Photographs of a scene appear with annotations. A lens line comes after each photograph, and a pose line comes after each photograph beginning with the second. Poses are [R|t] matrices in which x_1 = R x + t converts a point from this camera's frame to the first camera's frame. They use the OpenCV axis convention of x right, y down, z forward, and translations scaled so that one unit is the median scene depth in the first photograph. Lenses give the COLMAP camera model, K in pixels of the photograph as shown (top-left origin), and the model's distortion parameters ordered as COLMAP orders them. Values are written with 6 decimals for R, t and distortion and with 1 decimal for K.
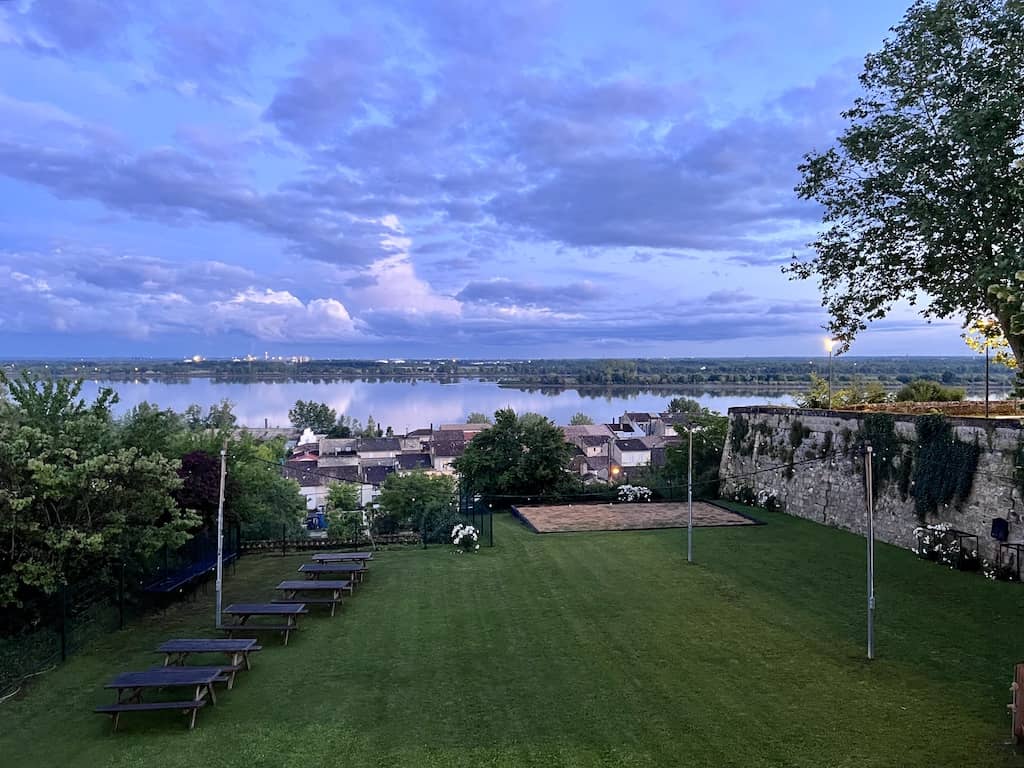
lens RADIAL K [[1646.2, 0, 512.0], [0, 1646.2, 383.5], [0, 0, 1]] dist [0.040300, 0.000000]
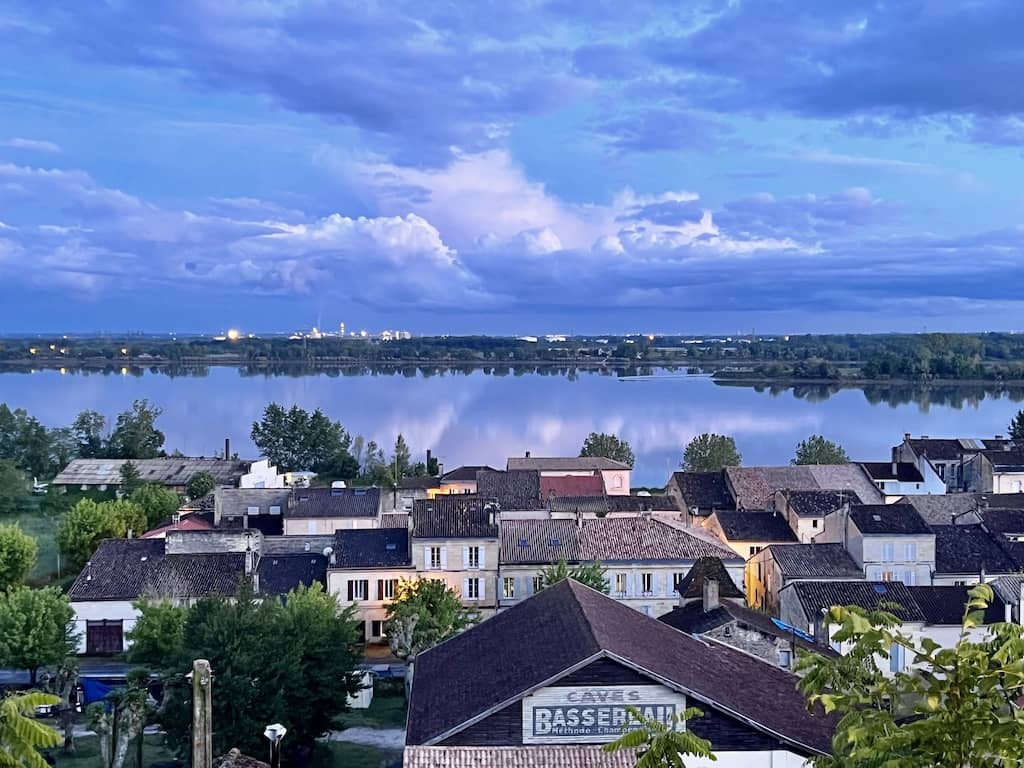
lens RADIAL K [[1646.2, 0, 511.9], [0, 1646.2, 383.3], [0, 0, 1]] dist [0.040300, 0.000000]
pose [[0.963168, 0.004510, -0.268863, 0.073777], [-0.004797, 0.999988, -0.000409, 0.002684], [0.268858, 0.001683, 0.963178, 0.450849]]
